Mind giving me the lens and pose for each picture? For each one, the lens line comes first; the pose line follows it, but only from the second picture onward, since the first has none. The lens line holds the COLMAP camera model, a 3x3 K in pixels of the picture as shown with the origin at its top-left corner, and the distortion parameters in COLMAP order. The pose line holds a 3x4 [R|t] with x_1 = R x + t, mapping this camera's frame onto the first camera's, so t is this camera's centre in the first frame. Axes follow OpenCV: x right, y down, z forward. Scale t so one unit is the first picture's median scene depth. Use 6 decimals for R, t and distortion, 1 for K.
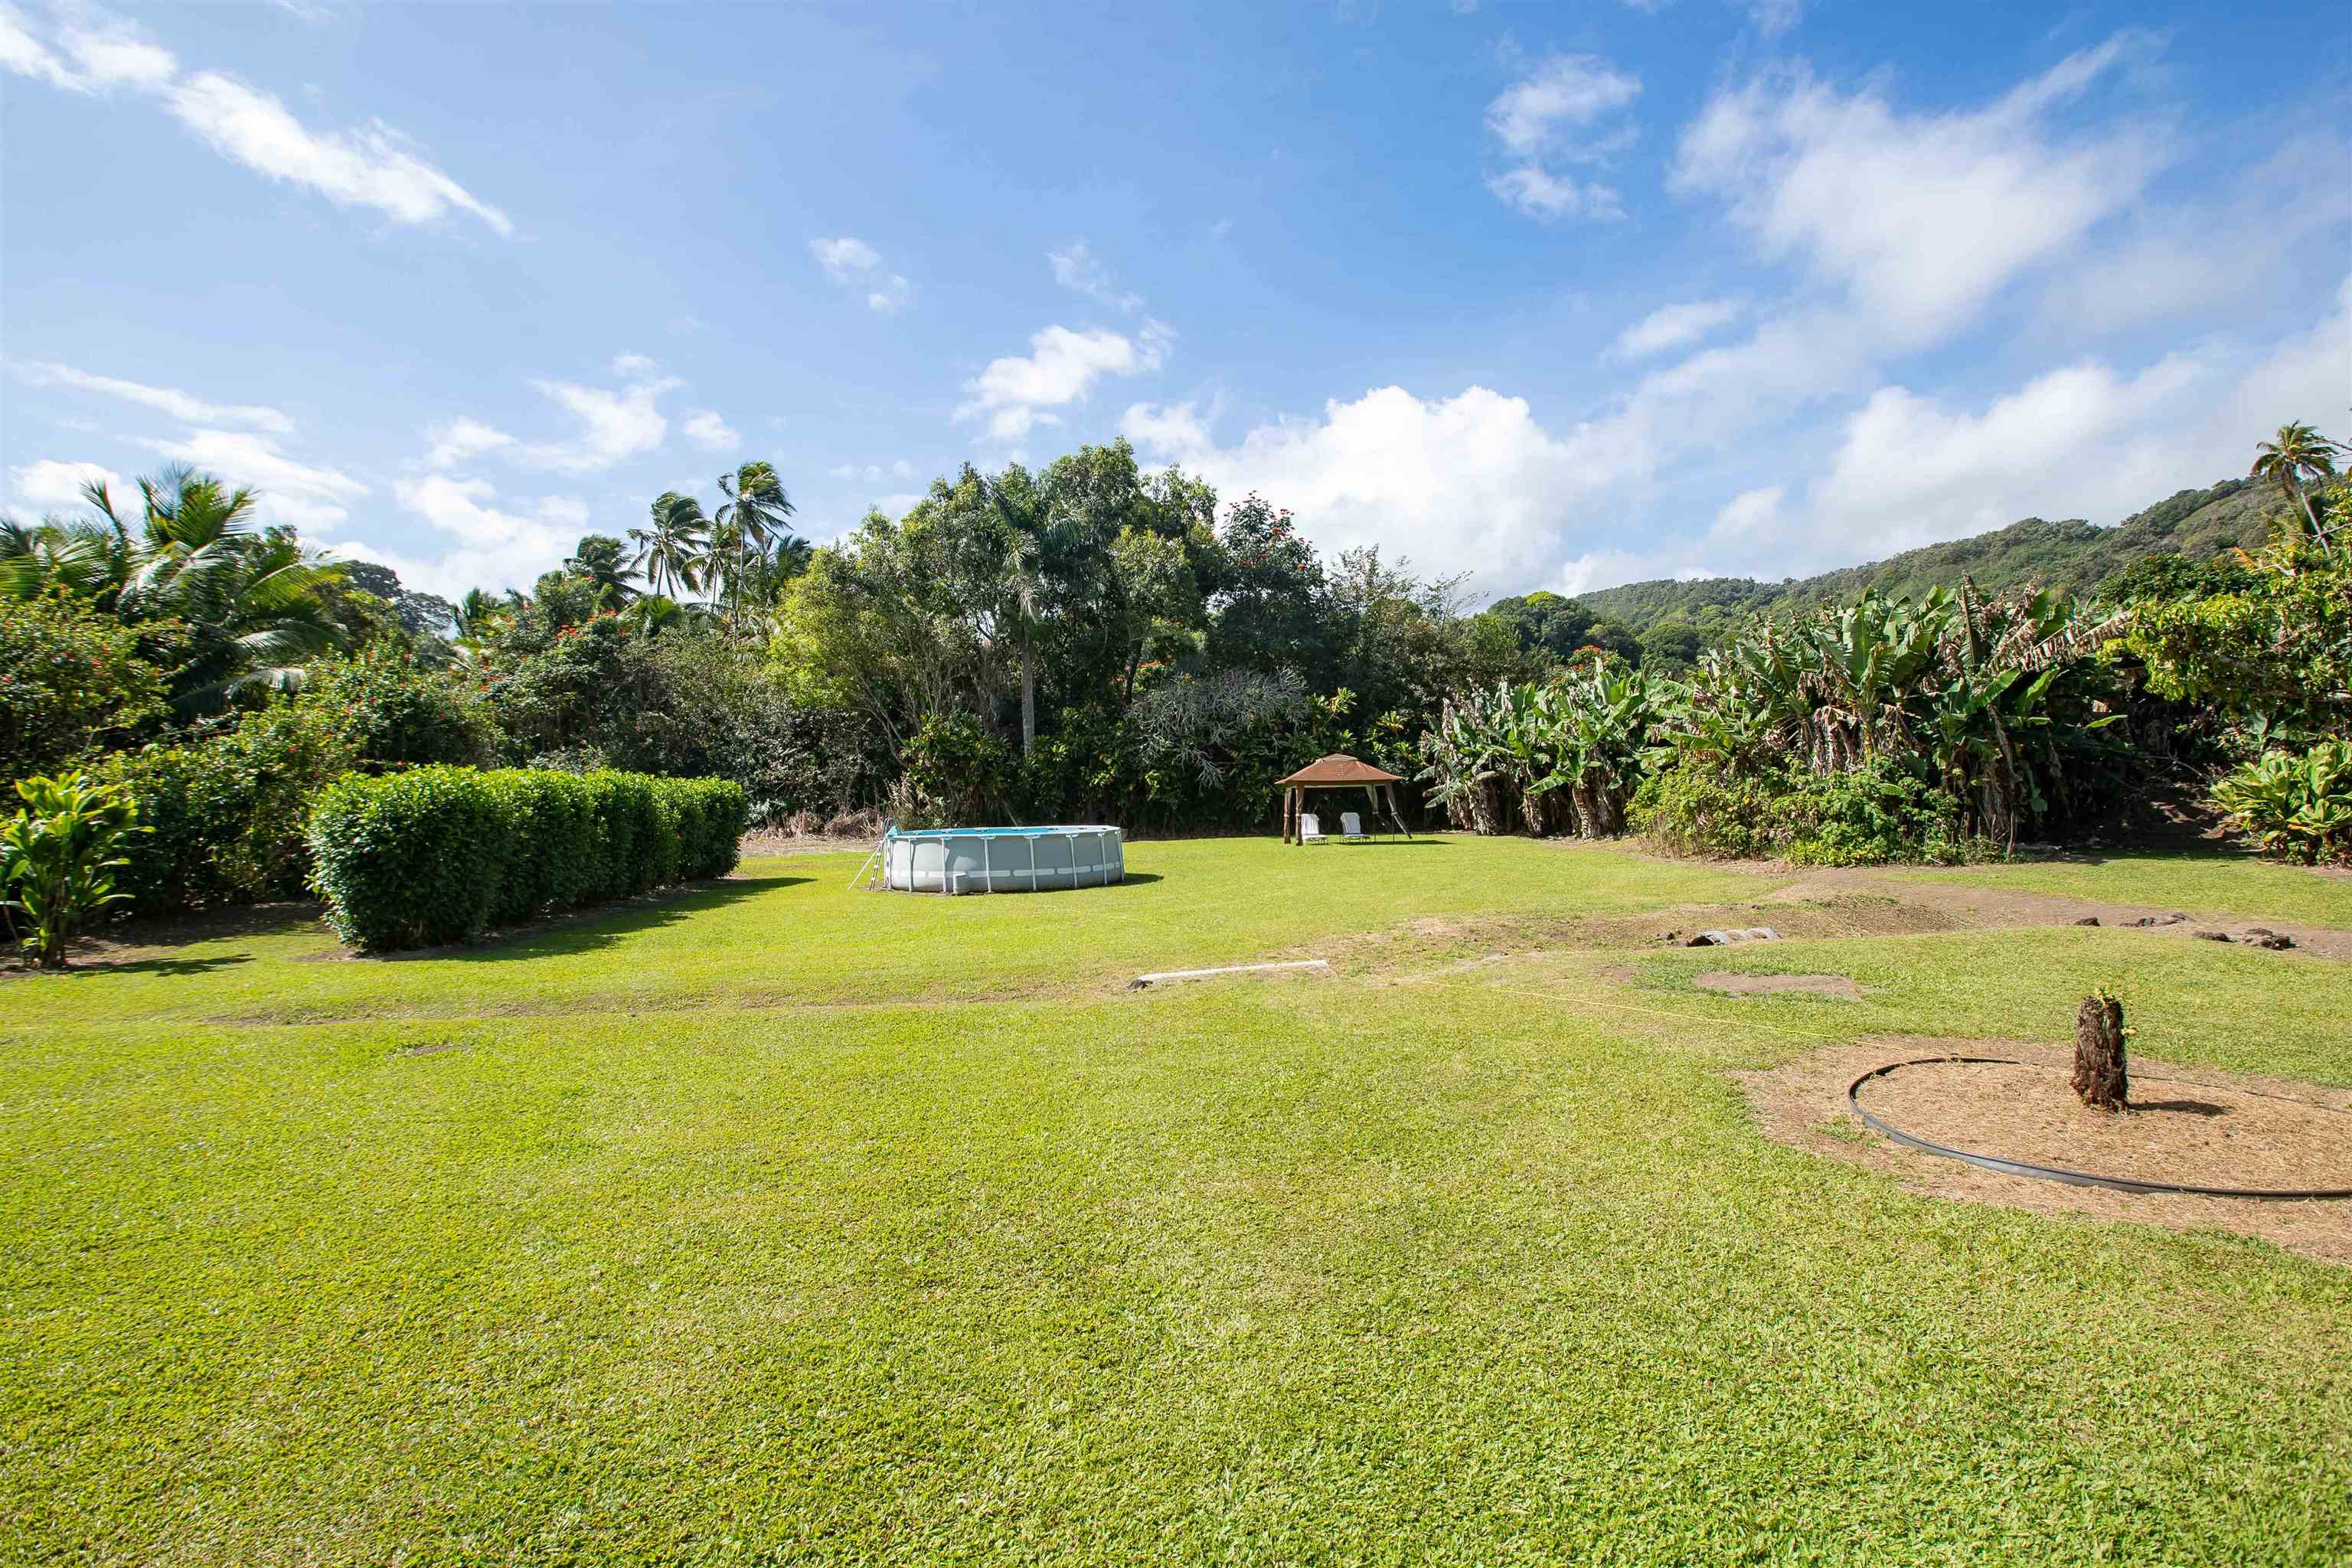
lens RADIAL K [[1150.7, 0, 1176.0], [0, 1150.7, 784.0], [0, 0, 1]] dist [-0.065600, 0.034432]
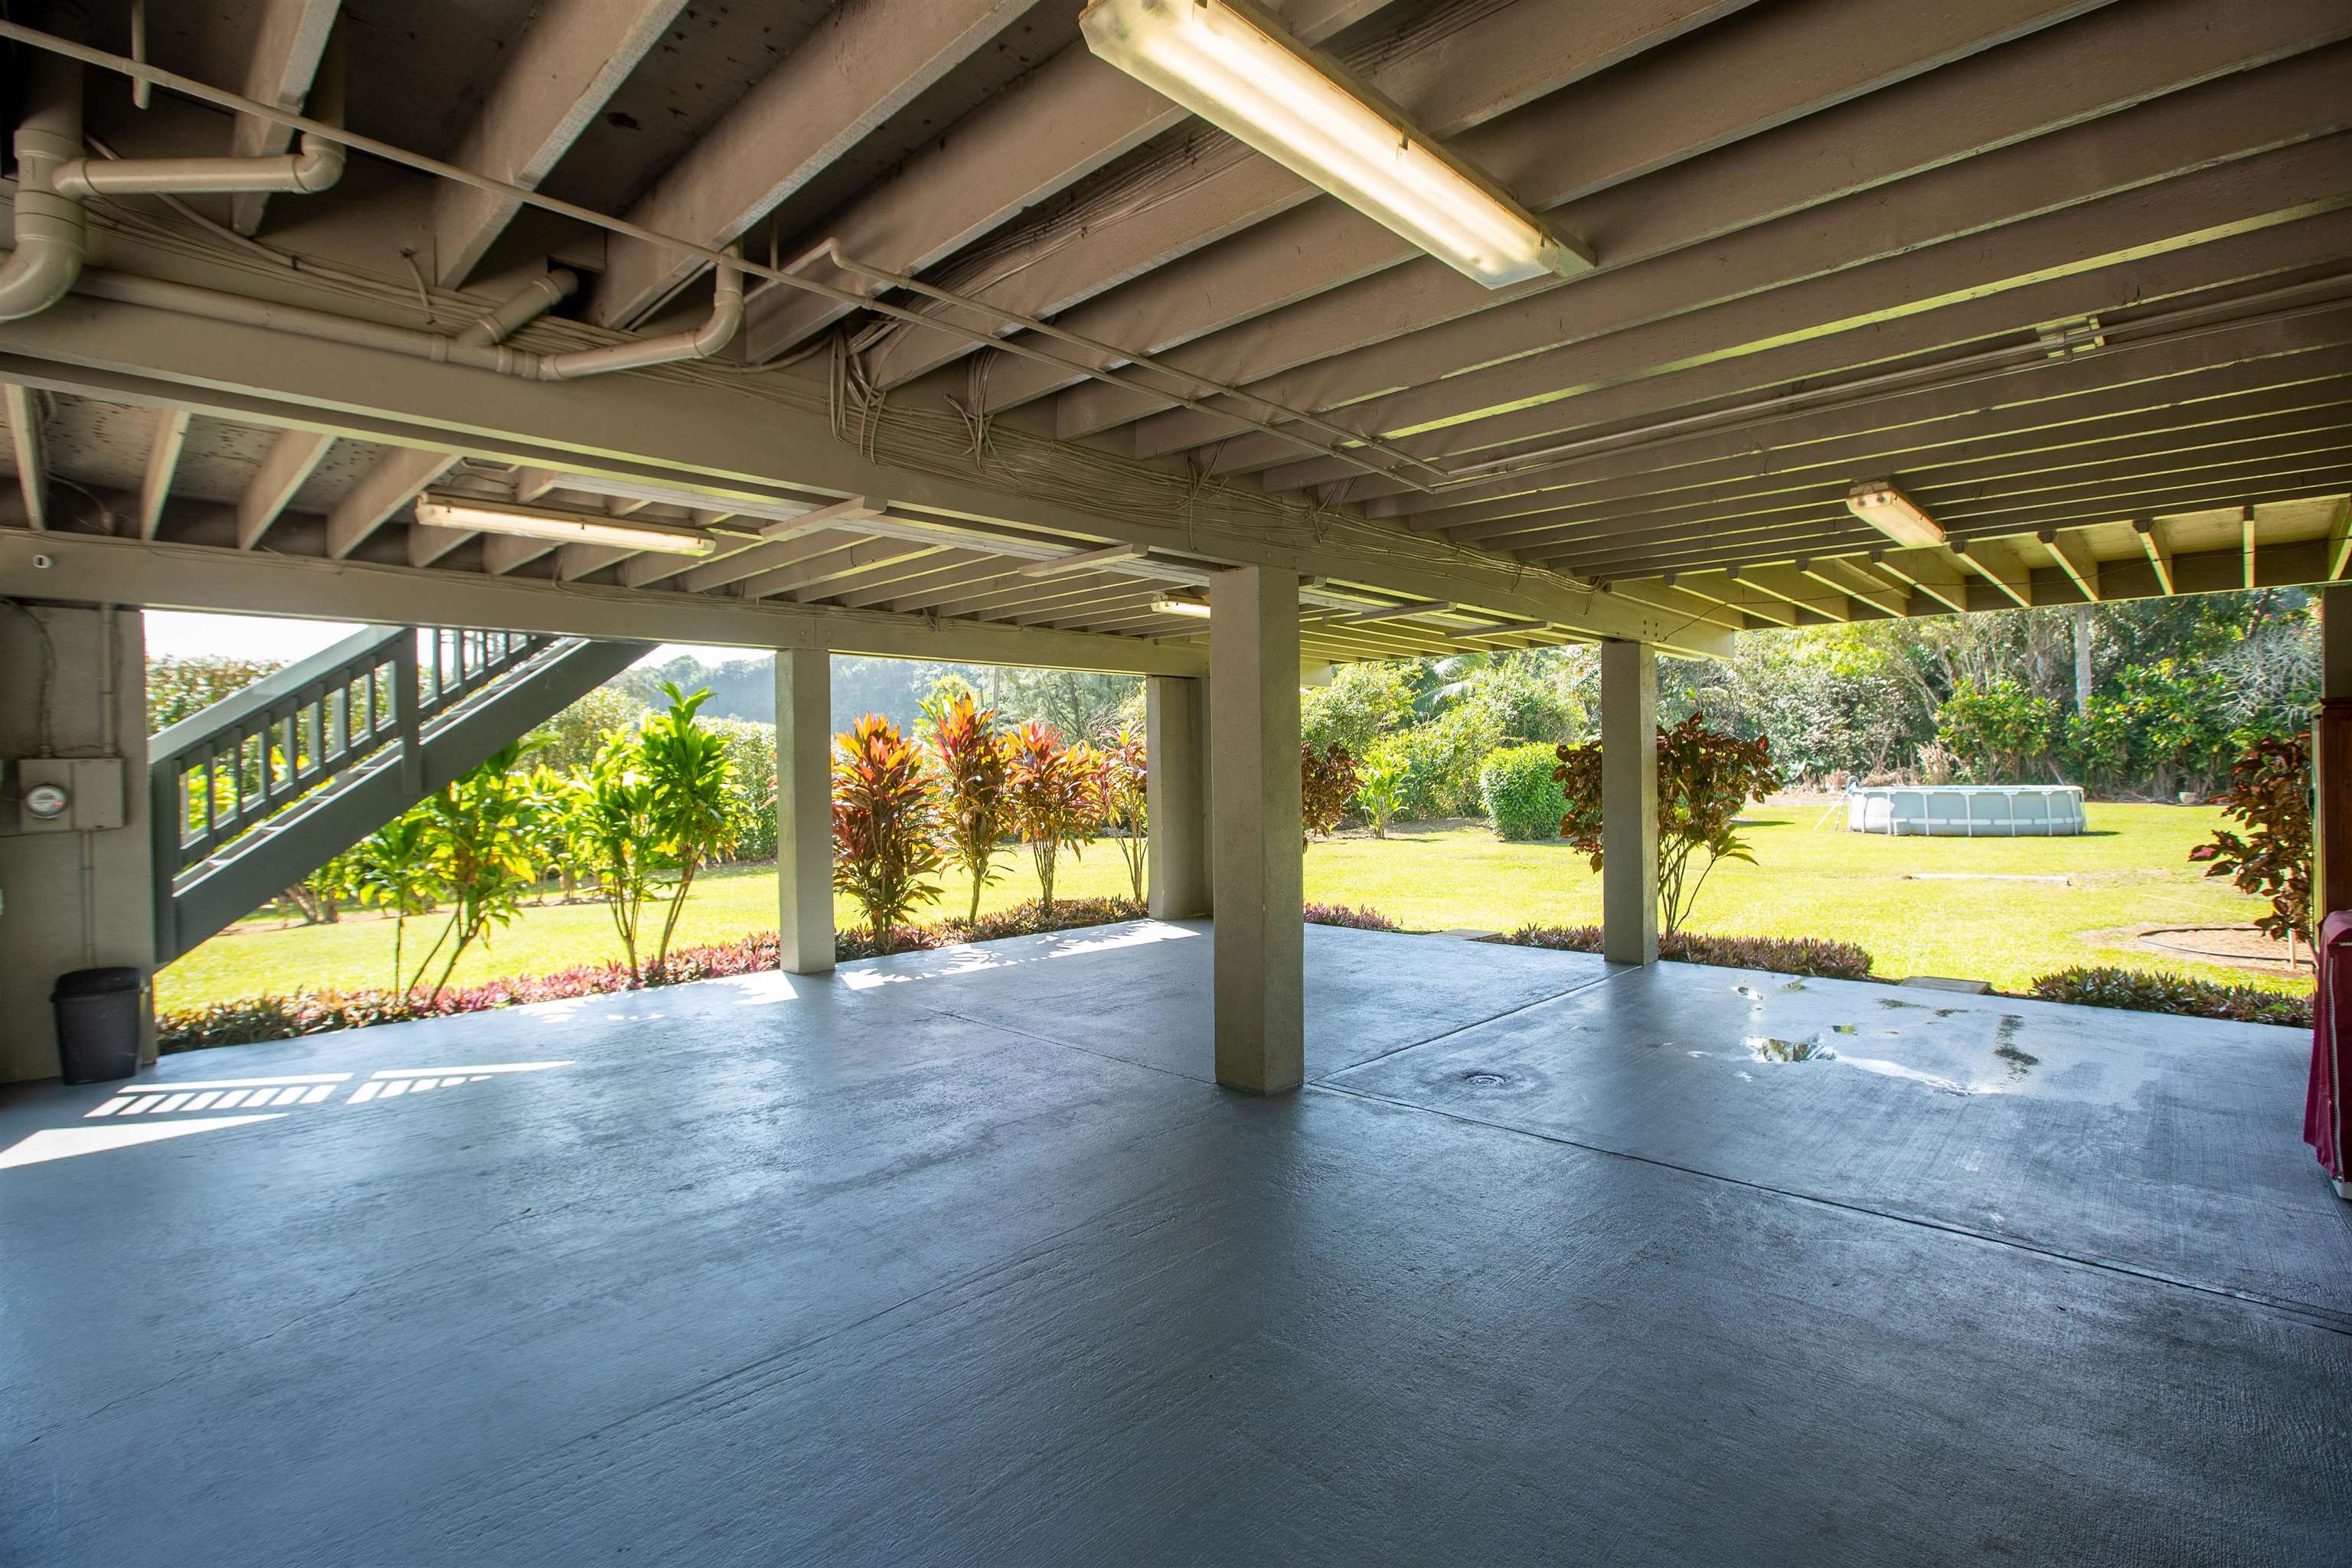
lens RADIAL K [[1085.1, 0, 1165.9], [0, 1085.1, 765.8], [0, 0, 1]] dist [-0.043156, 0.019820]
pose [[0.600306, 0.008513, -0.799725, 0.137001], [0.009242, 0.999803, 0.017580, -0.005979], [0.799717, -0.017944, 0.600109, -0.192367]]
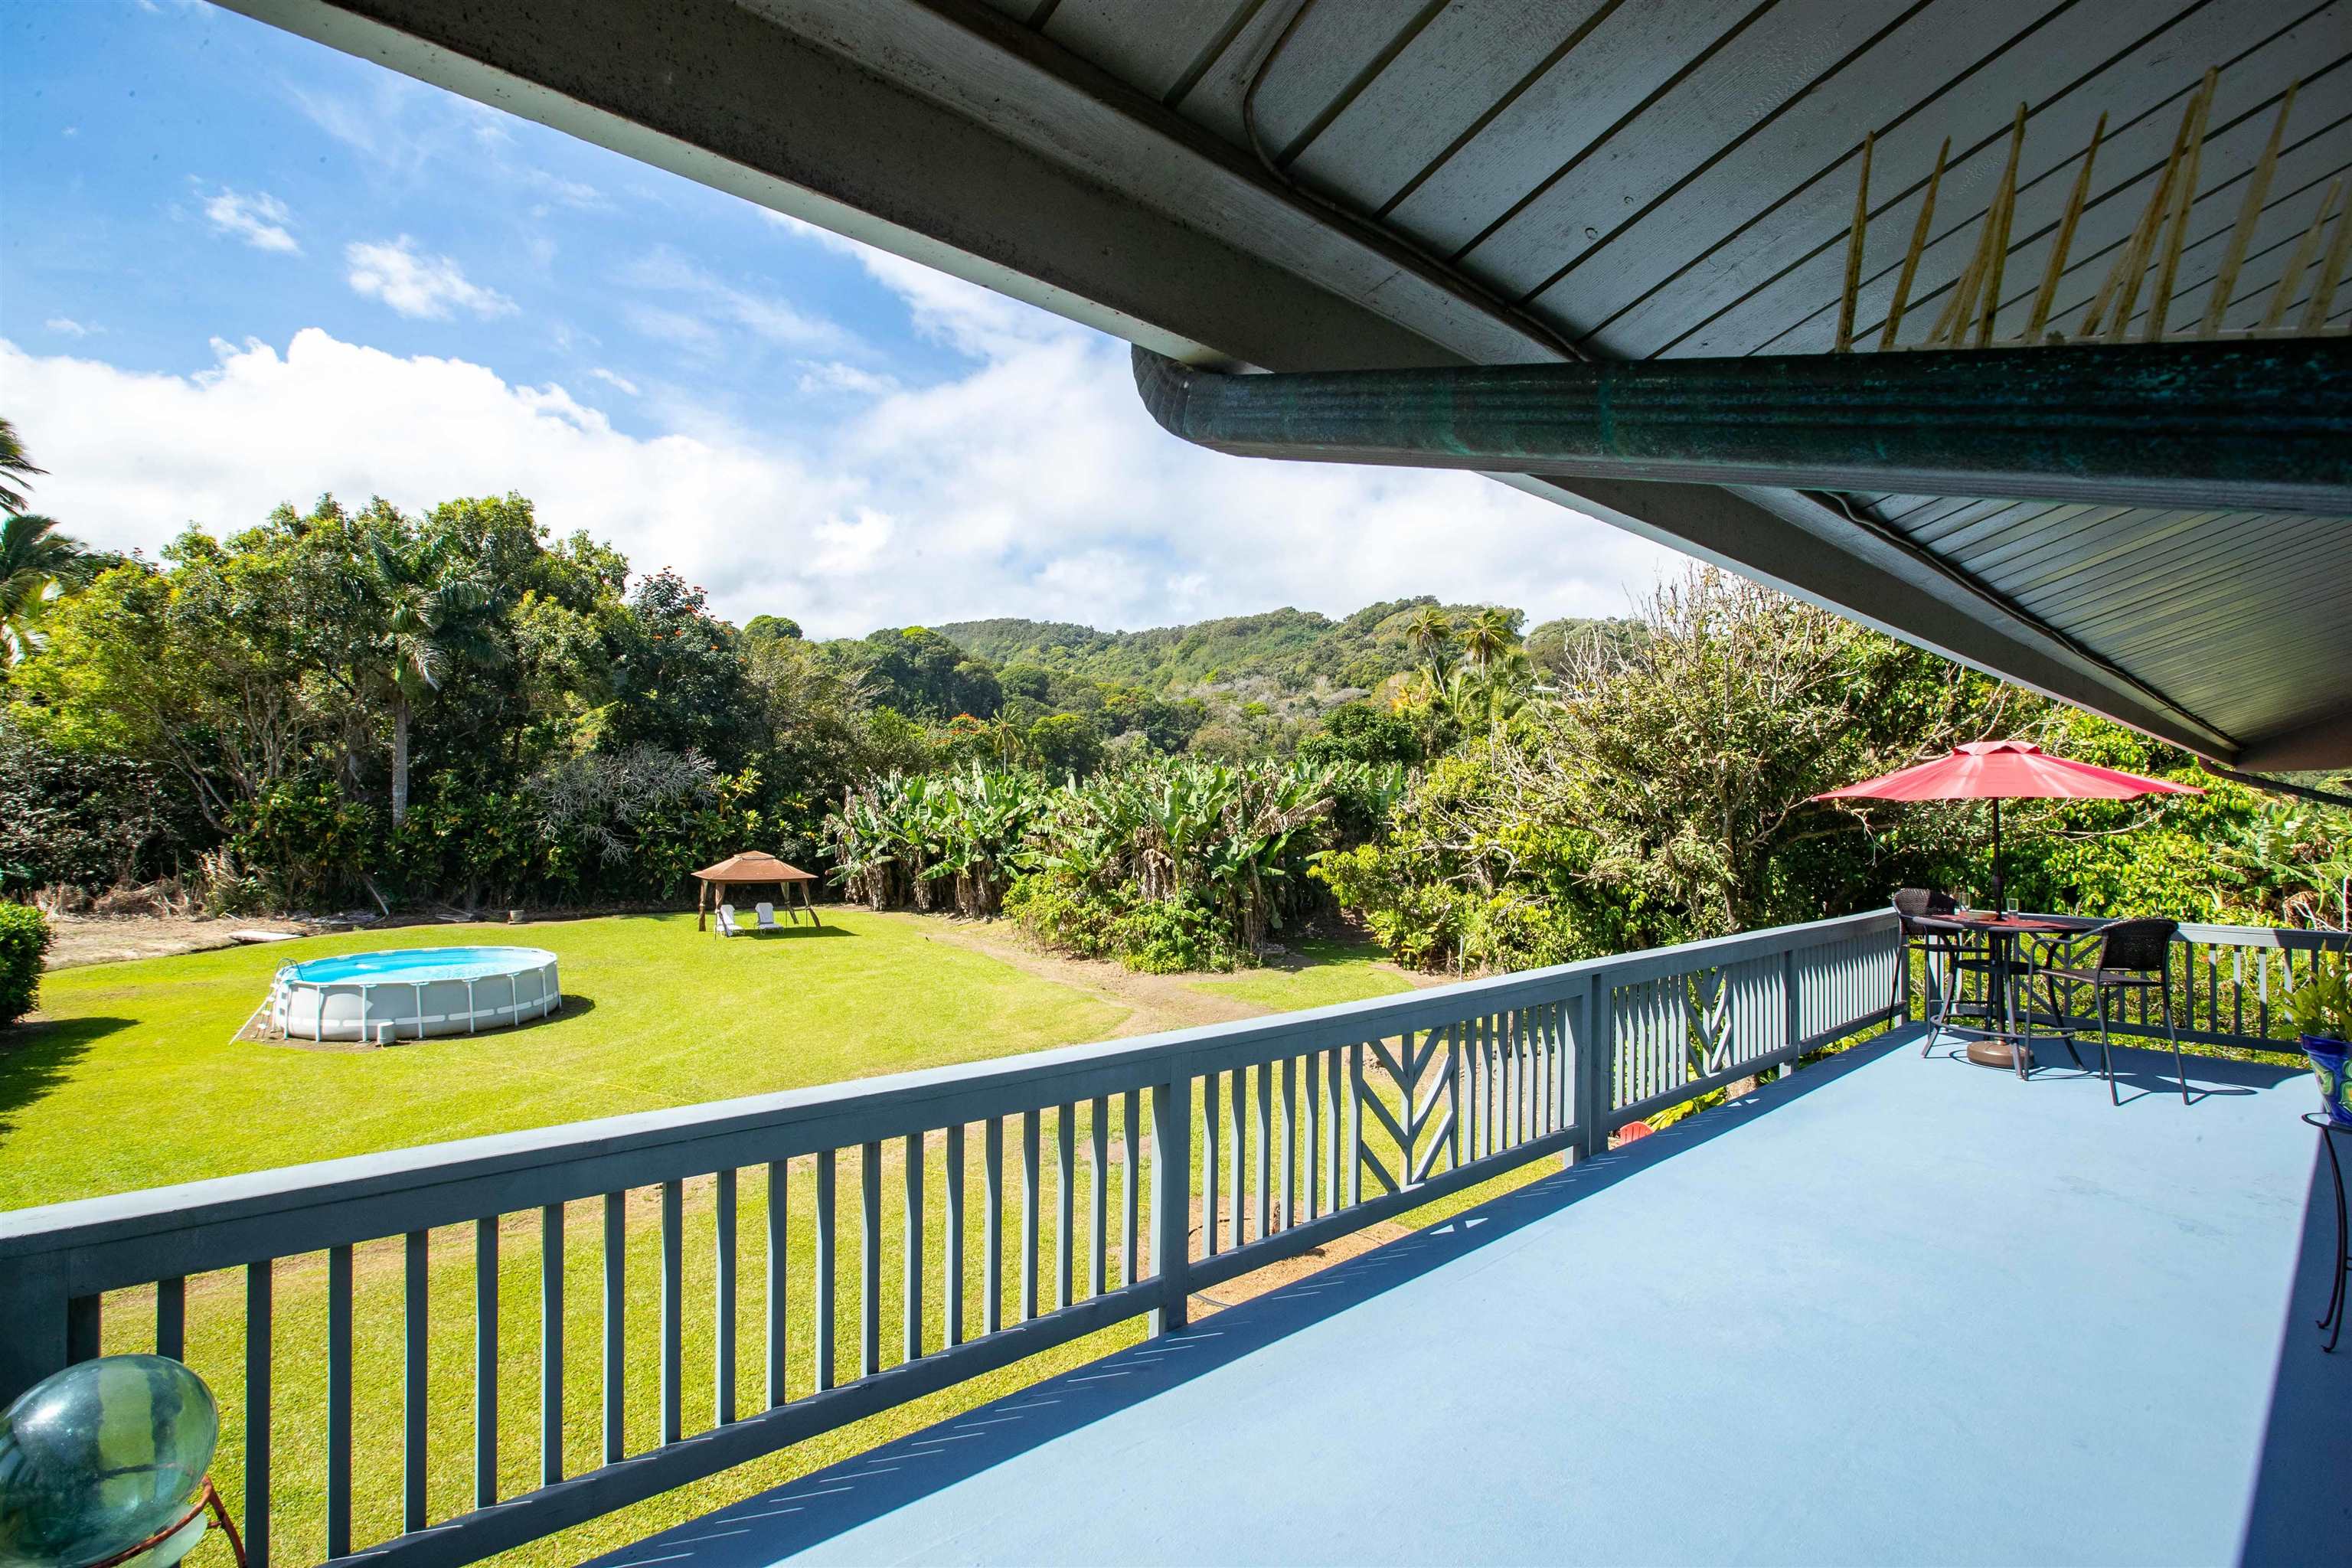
lens RADIAL K [[1085.1, 0, 1165.9], [0, 1085.1, 765.8], [0, 0, 1]] dist [-0.043156, 0.019820]
pose [[0.854794, 0.046450, 0.516885, -0.048075], [-0.032255, 0.998816, -0.036418, -0.064699], [-0.517965, 0.014458, 0.855280, -0.068986]]
